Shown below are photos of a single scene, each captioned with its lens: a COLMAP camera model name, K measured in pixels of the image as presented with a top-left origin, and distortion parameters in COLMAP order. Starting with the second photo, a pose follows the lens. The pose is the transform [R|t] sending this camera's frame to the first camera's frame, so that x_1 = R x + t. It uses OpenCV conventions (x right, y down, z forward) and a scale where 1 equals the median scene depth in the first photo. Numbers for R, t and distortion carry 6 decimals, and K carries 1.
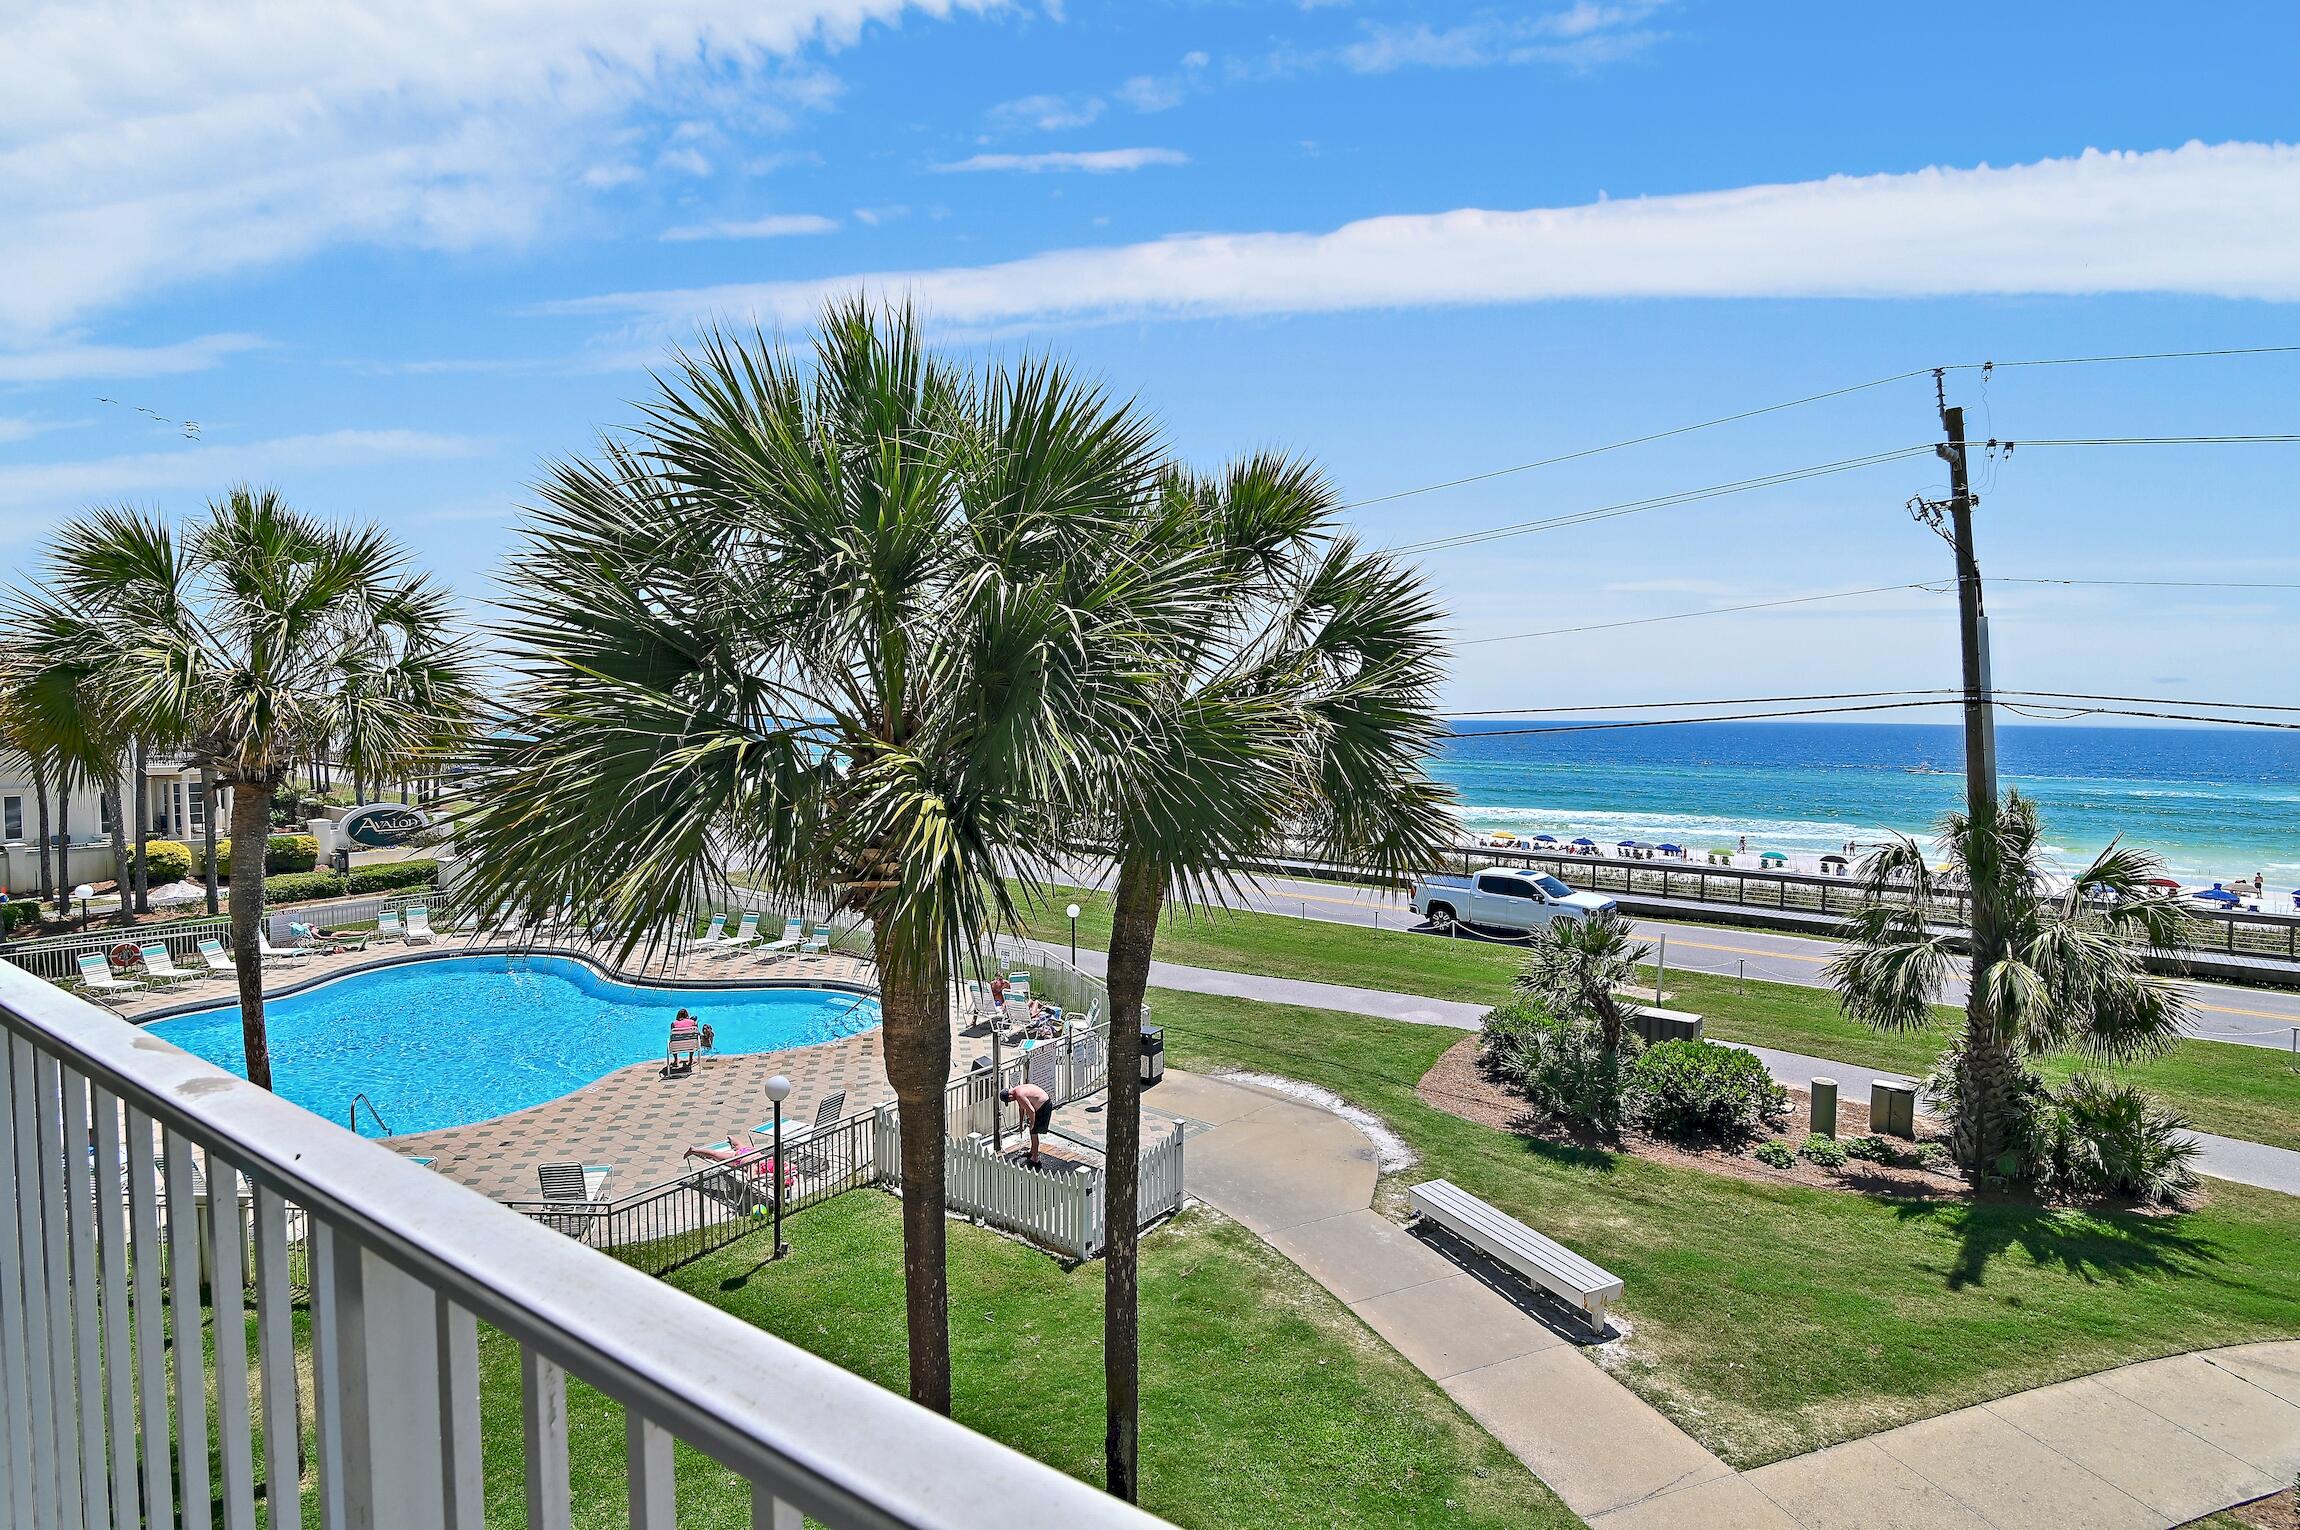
lens RADIAL K [[1209.8, 0, 1150.1], [0, 1209.8, 782.2], [0, 0, 1]] dist [0.044283, -0.000691]
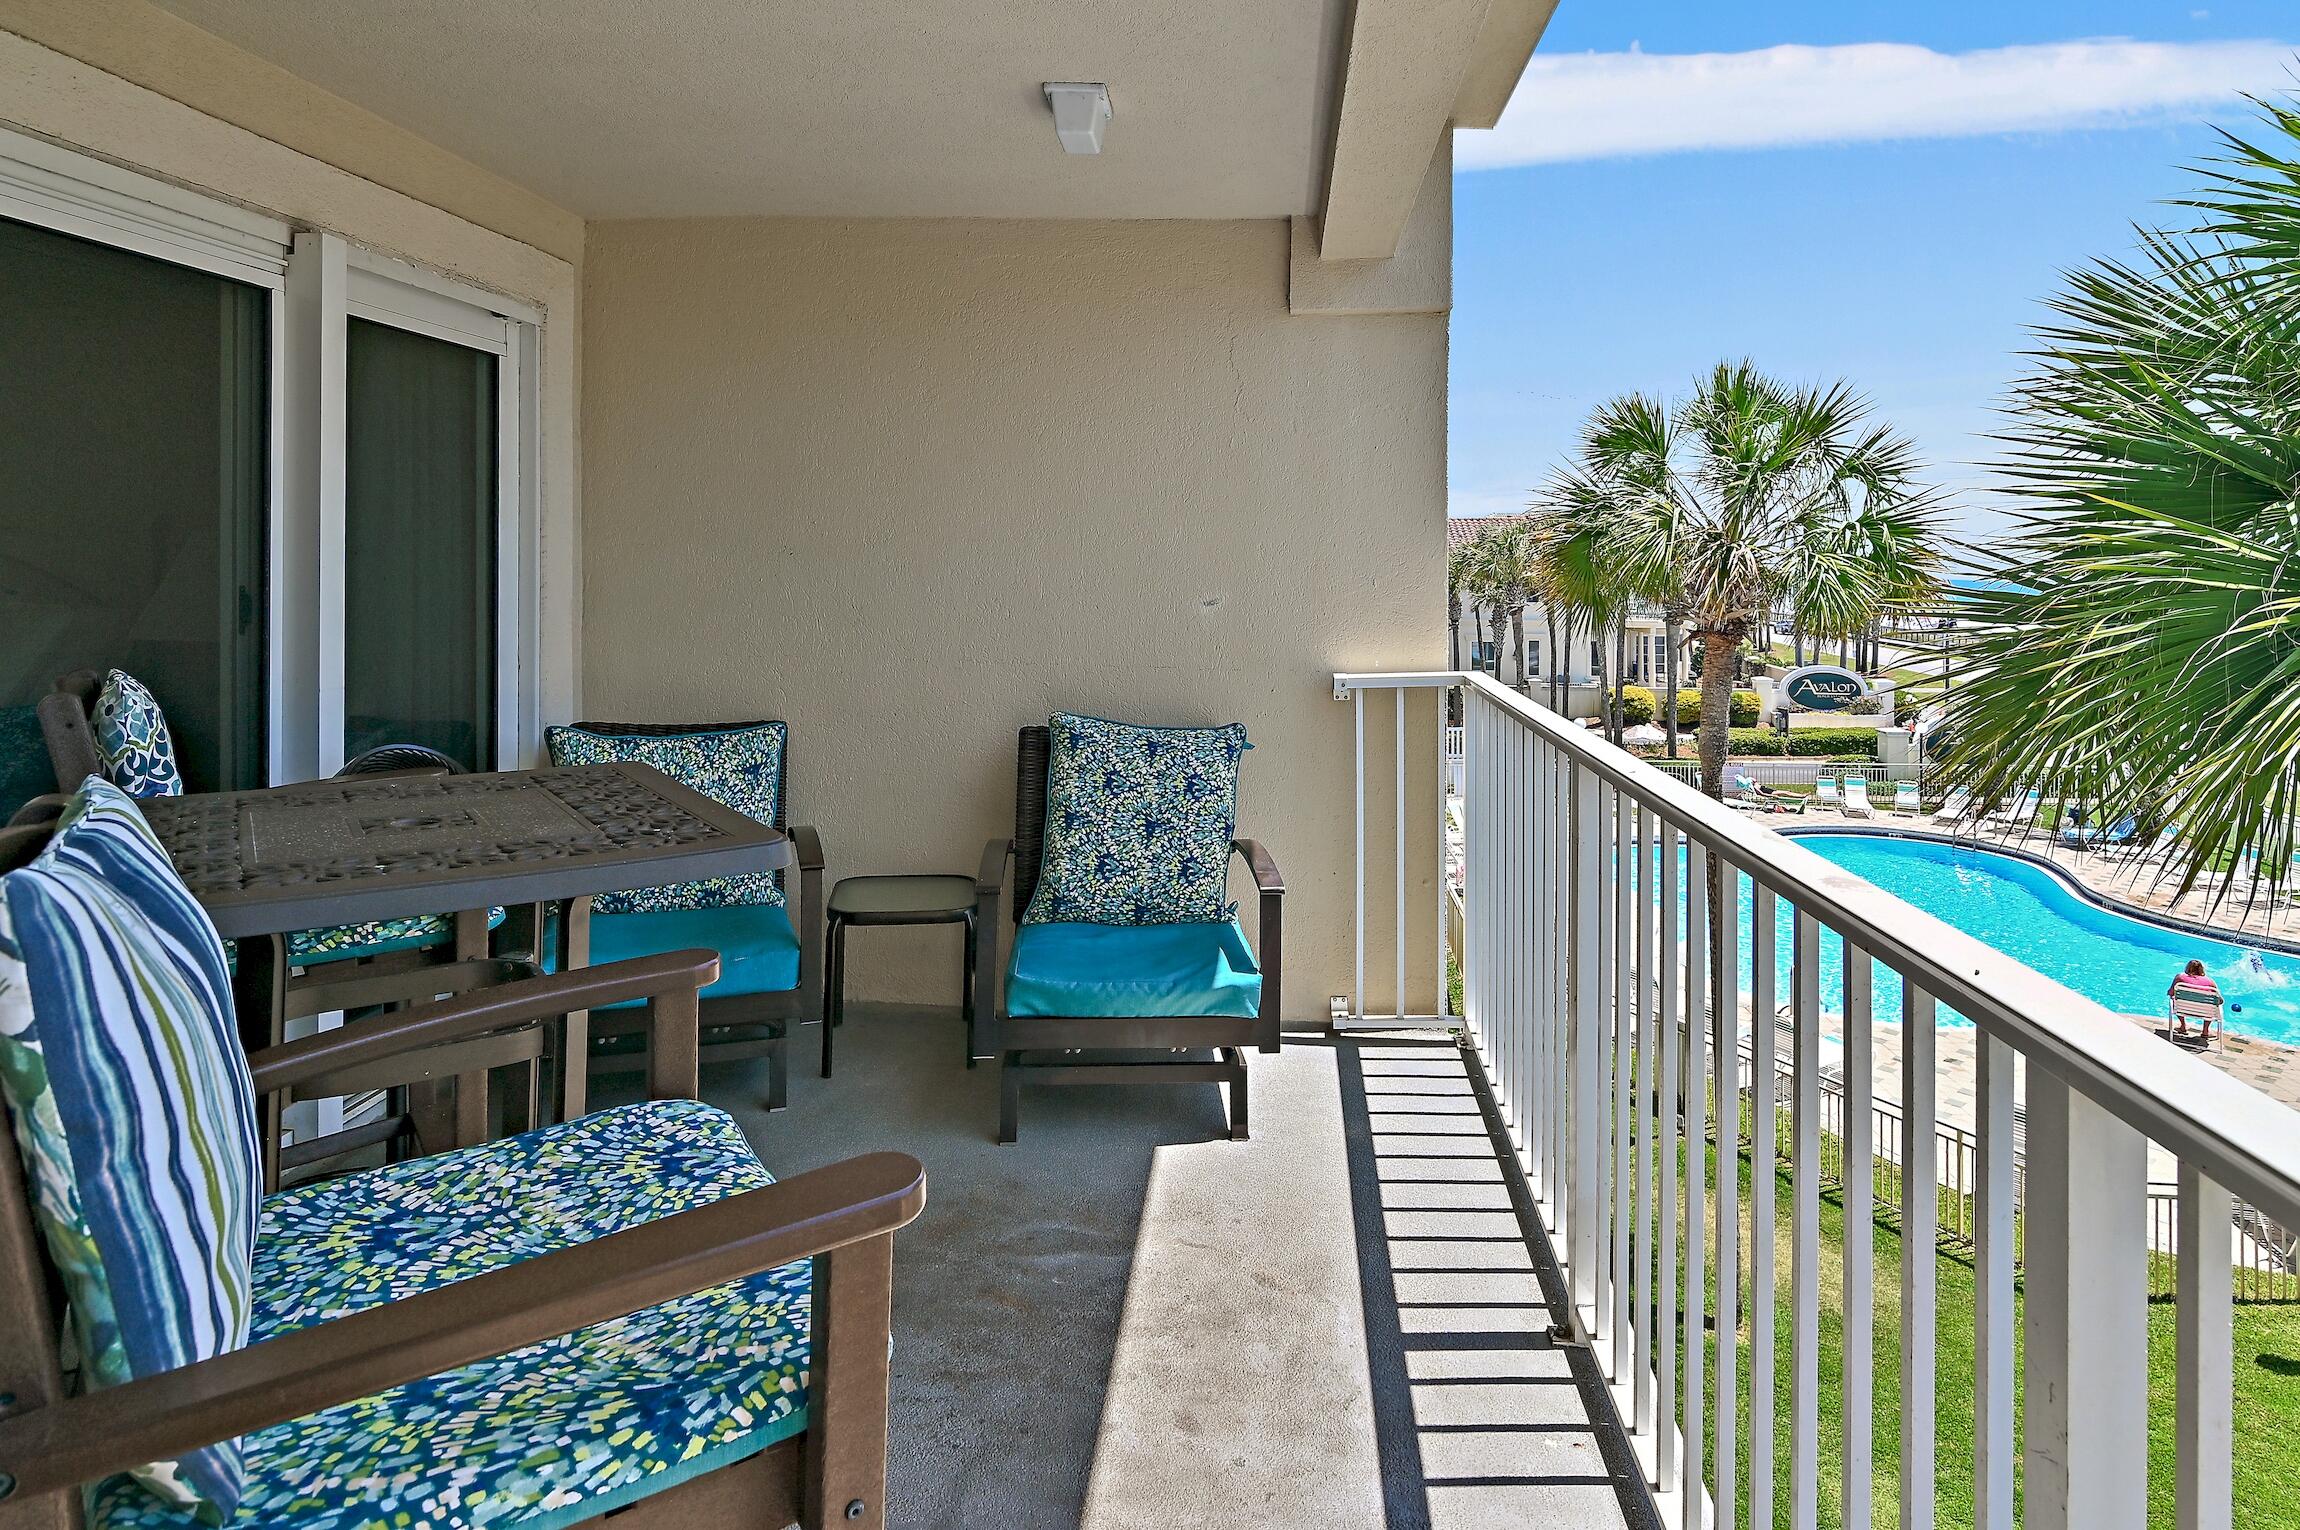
lens RADIAL K [[1139.8, 0, 1160.8], [0, 1139.8, 753.1], [0, 0, 1]] dist [-0.013119, 0.000431]
pose [[0.536264, 0.119796, -0.835506, -0.161570], [-0.063109, 0.992797, 0.101843, 0.028909], [0.841688, -0.001887, 0.539961, 0.091642]]
